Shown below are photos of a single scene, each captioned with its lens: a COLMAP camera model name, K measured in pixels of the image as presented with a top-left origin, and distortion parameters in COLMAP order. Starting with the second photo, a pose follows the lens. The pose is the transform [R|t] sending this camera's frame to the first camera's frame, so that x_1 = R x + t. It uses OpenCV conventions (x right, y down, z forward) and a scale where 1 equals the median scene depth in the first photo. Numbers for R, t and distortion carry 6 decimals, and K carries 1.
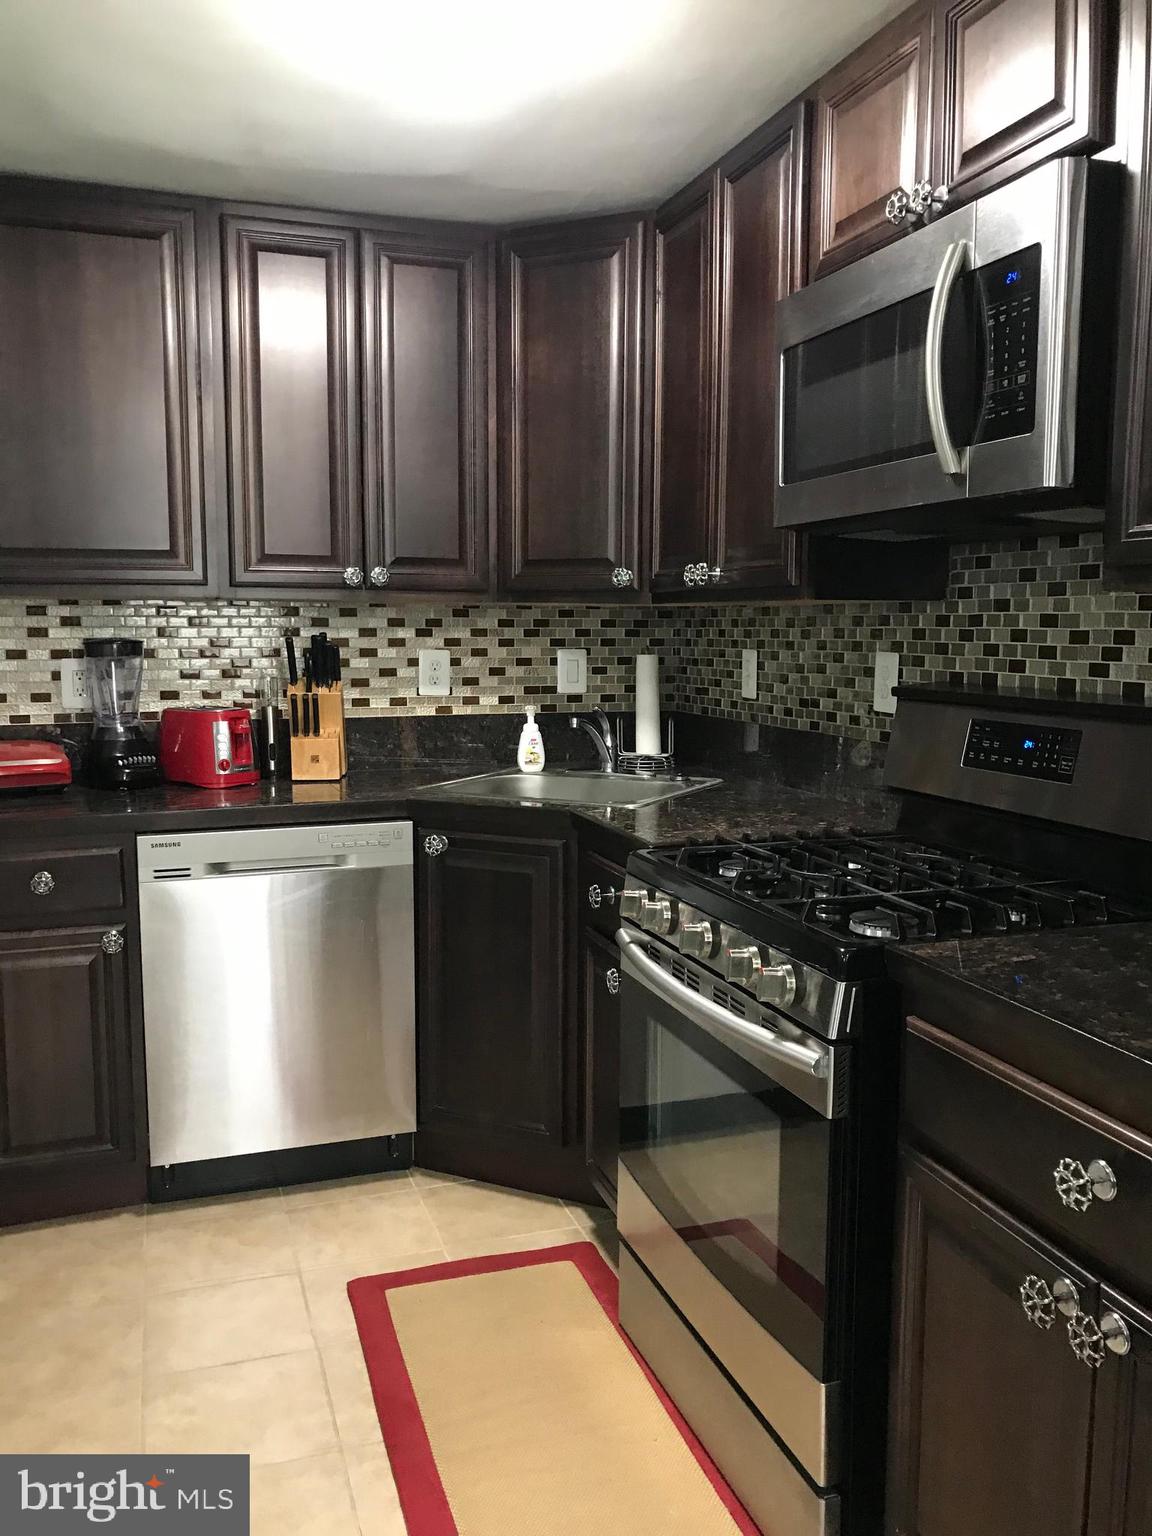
lens RADIAL K [[1280.5, 0, 576.0], [0, 1280.5, 768.0], [0, 0, 1]] dist [0.010990, 0.035490]
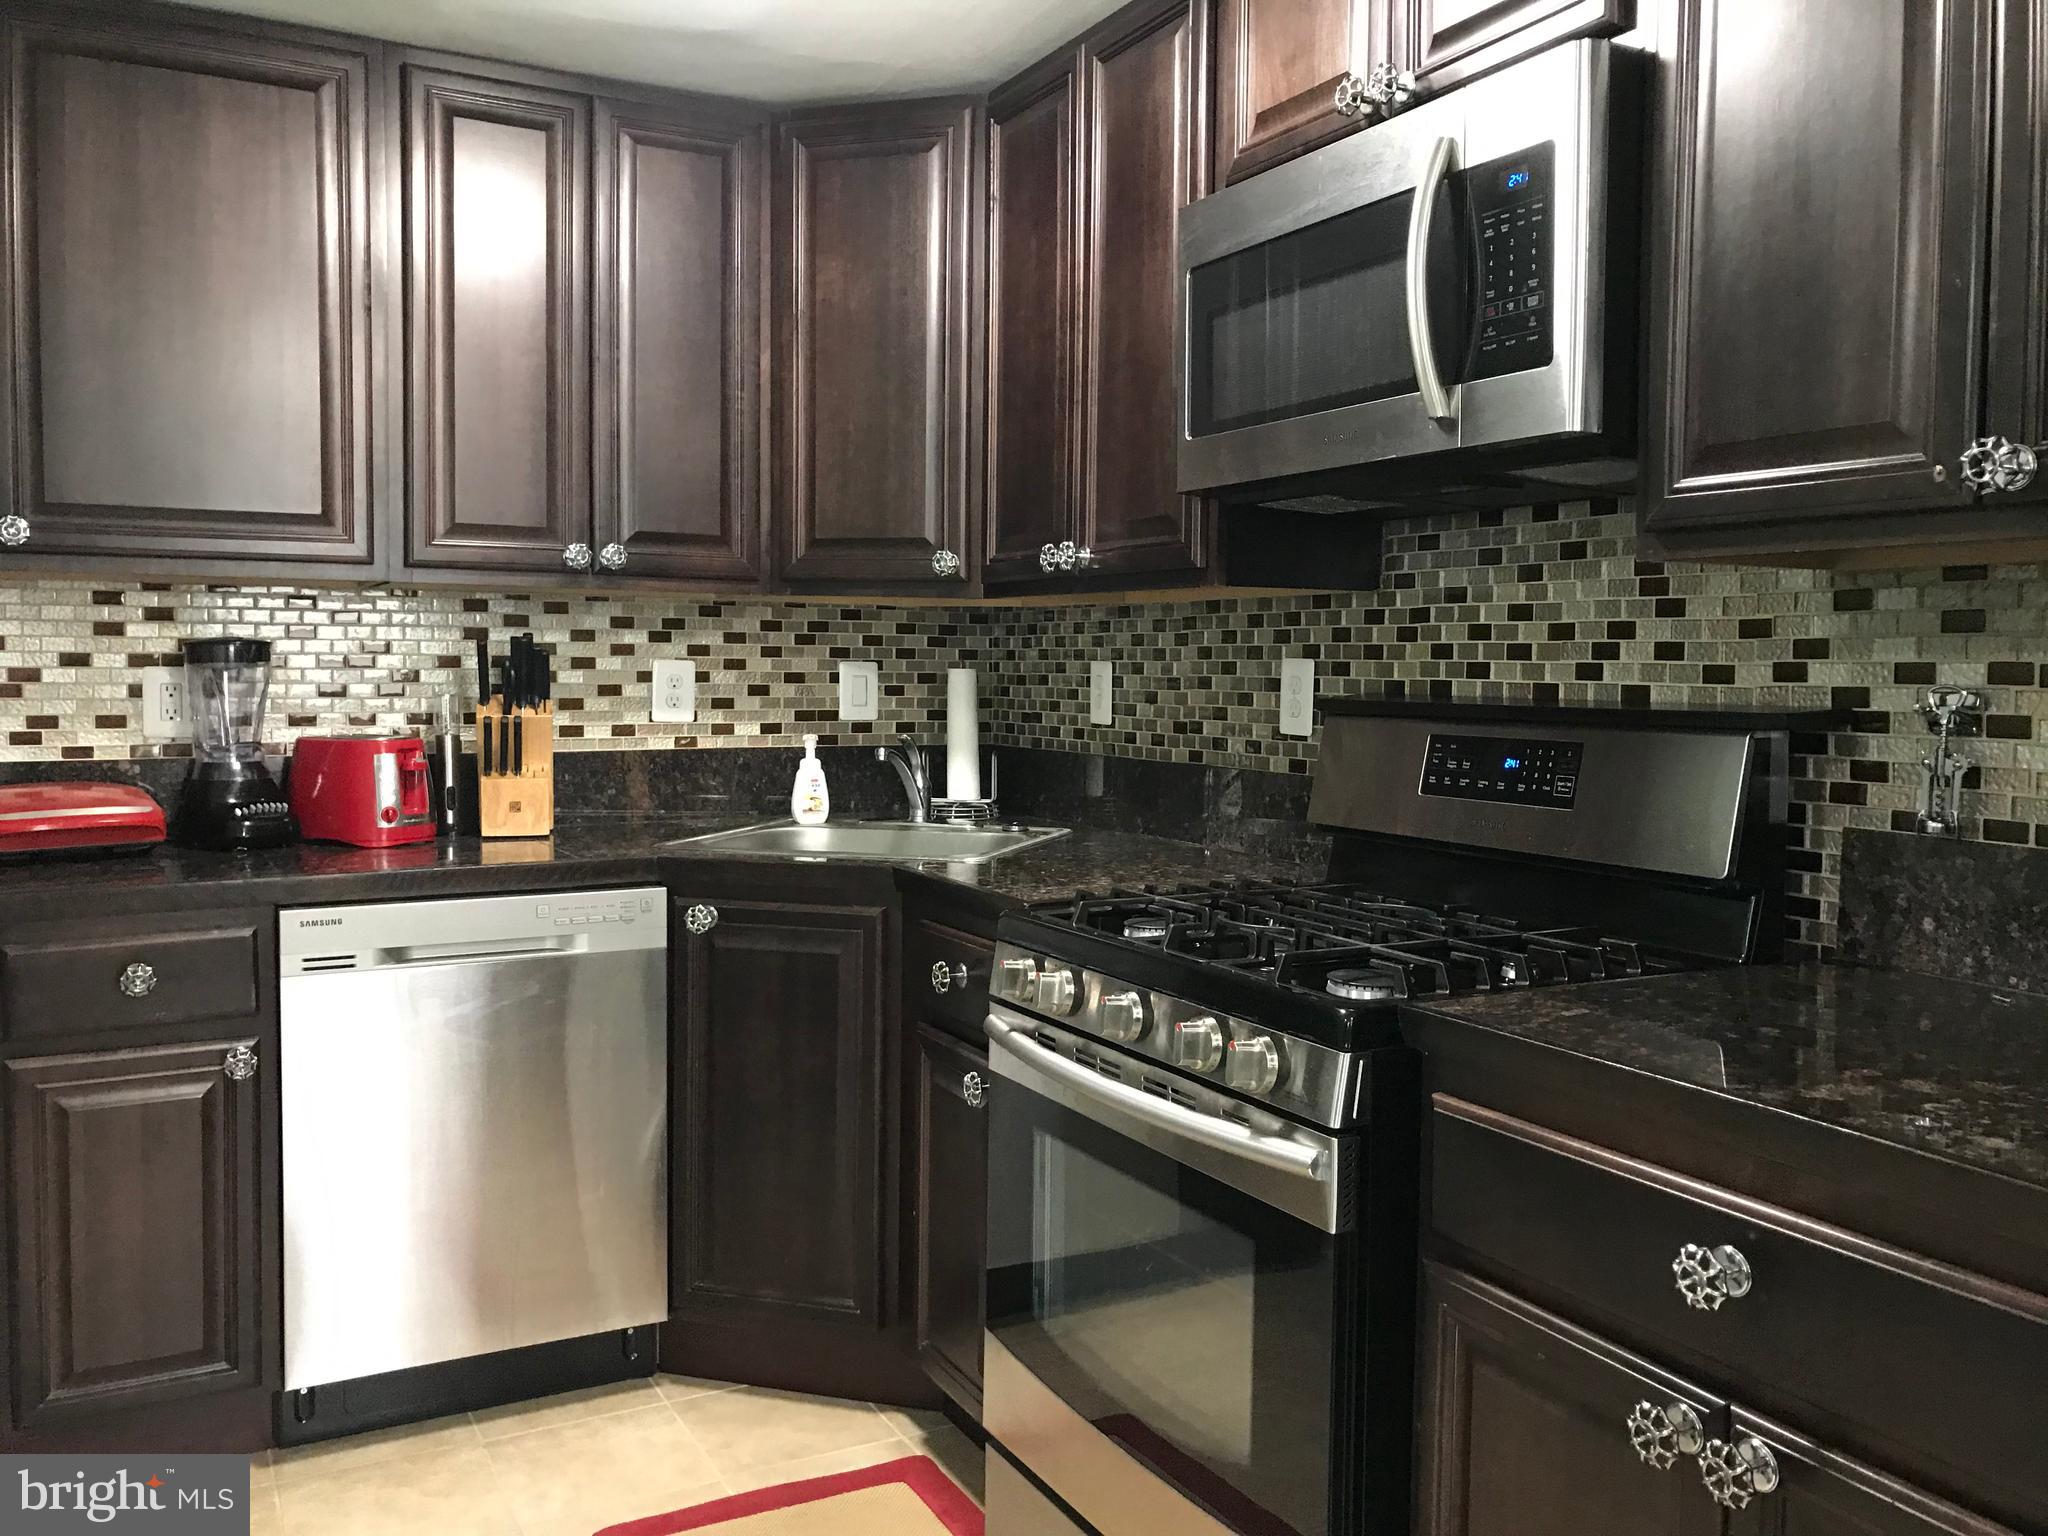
lens RADIAL K [[1707.4, 0, 1035.8], [0, 1707.4, 738.3], [0, 0, 1]] dist [0.010990, 0.035490]
pose [[0.987400, -0.000903, 0.158243, -0.077684], [0.011110, 0.997912, -0.063630, 0.022353], [-0.157855, 0.064586, 0.985348, -0.000715]]
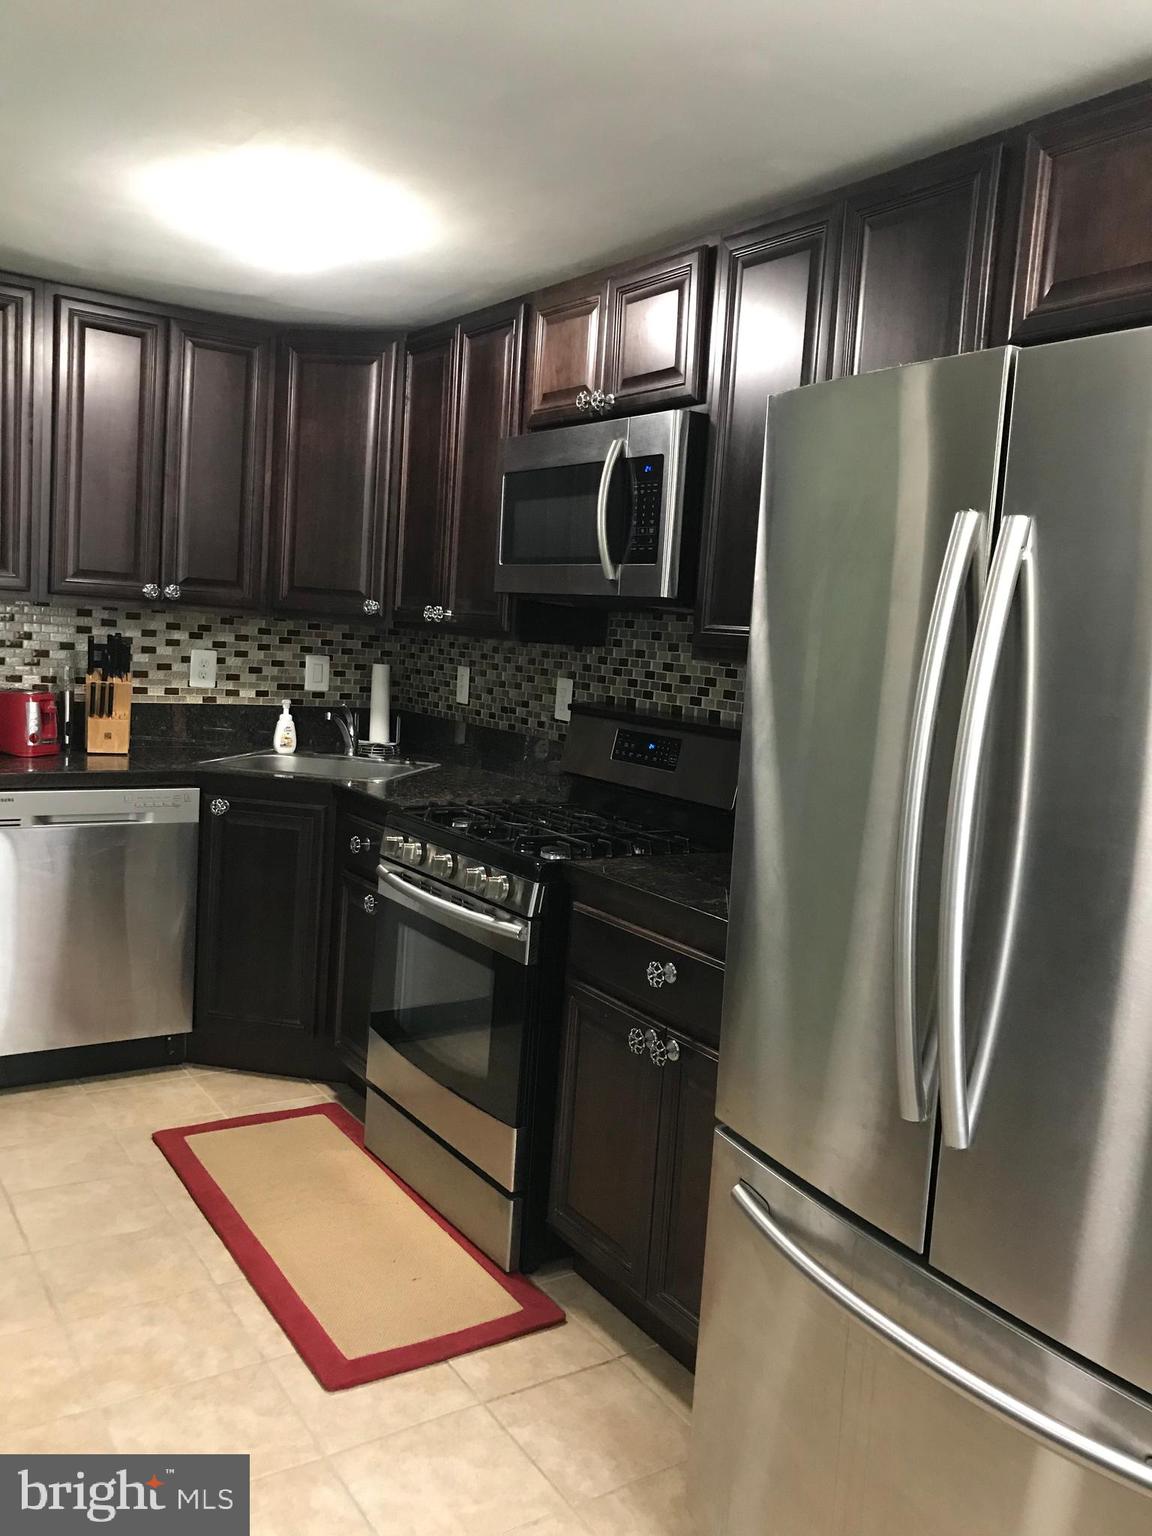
lens RADIAL K [[1275.0, 0, 573.5], [0, 1275.0, 758.6], [0, 0, 1]] dist [0.030739, -0.012746]
pose [[0.966598, 0.034869, 0.253915, -0.097434], [-0.035070, 0.999378, -0.003736, 0.004293], [-0.253888, -0.005293, 0.967219, -0.347423]]
